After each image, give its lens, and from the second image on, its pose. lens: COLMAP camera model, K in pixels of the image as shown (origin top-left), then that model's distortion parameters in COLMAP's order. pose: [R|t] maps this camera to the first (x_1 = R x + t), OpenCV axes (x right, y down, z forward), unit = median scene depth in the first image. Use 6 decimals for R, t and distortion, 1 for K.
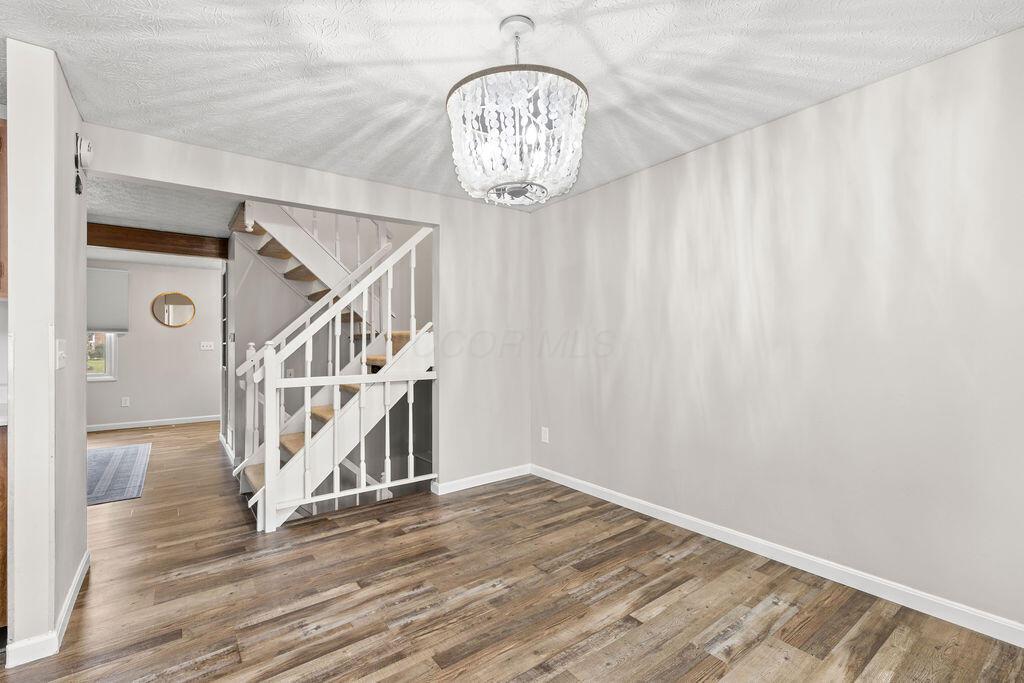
lens RADIAL K [[468.3, 0, 519.0], [0, 468.3, 346.5], [0, 0, 1]] dist [0.012182, 0.000007]
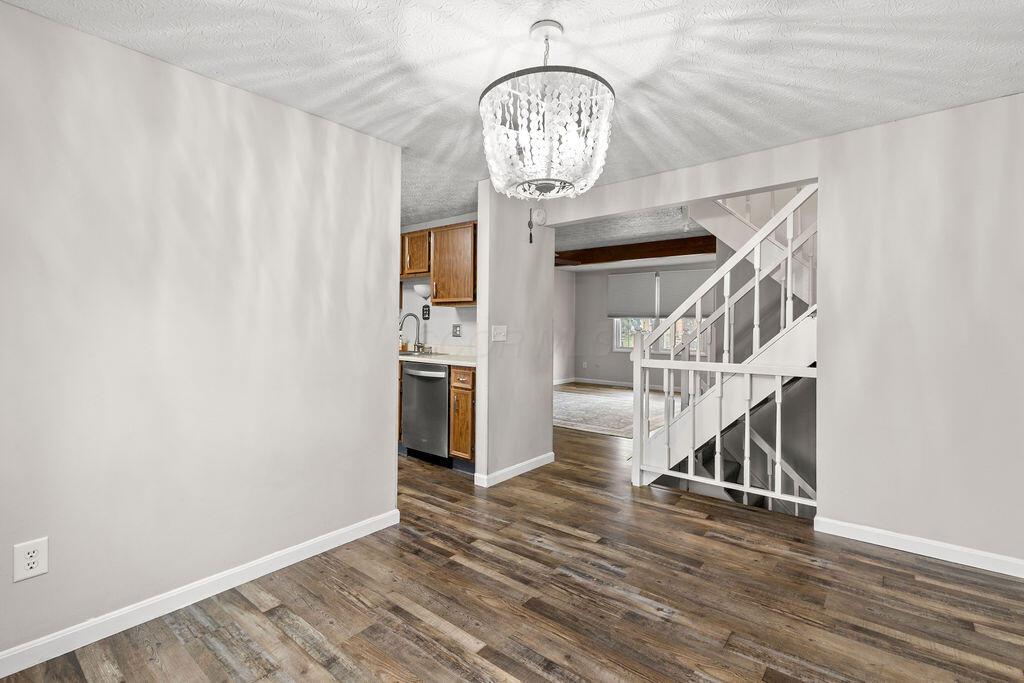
lens RADIAL K [[479.8, 0, 508.4], [0, 479.8, 323.7], [0, 0, 1]] dist [0.010683, -0.000506]
pose [[0.209873, 0.001831, -0.977727, 0.652207], [-0.013984, 0.999902, -0.001130, -0.016533], [0.977629, 0.013910, 0.209878, 0.448676]]
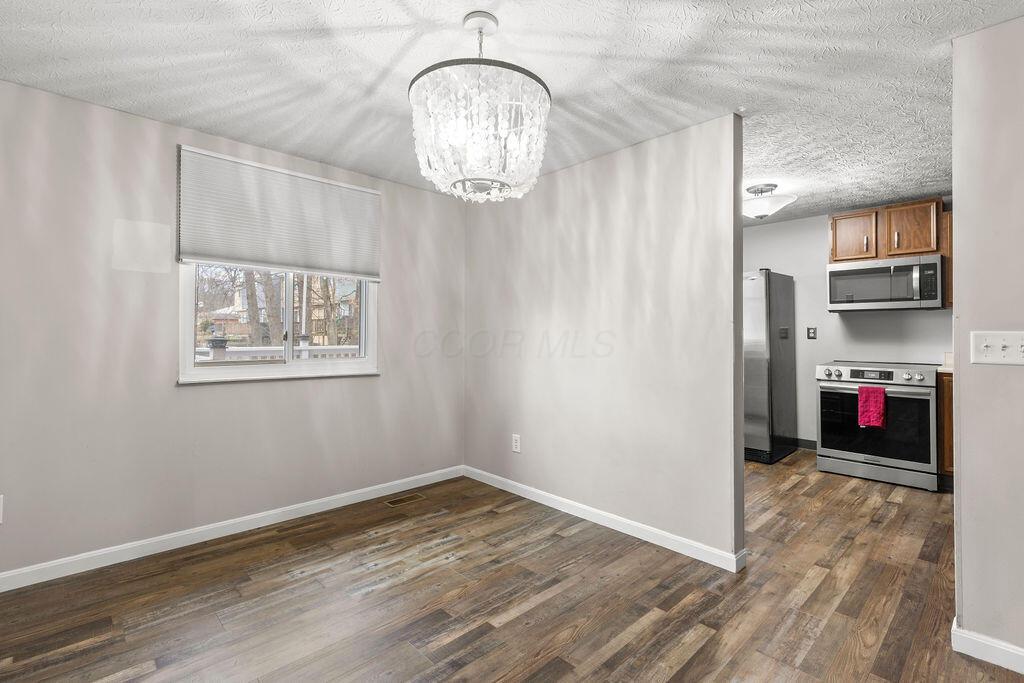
lens RADIAL K [[470.9, 0, 511.8], [0, 470.9, 336.0], [0, 0, 1]] dist [0.012442, 0.000348]
pose [[-0.995822, 0.006194, -0.091103, 0.017190], [0.004763, 0.999862, 0.015917, -0.019236], [0.091189, 0.015417, -0.995714, 1.284730]]
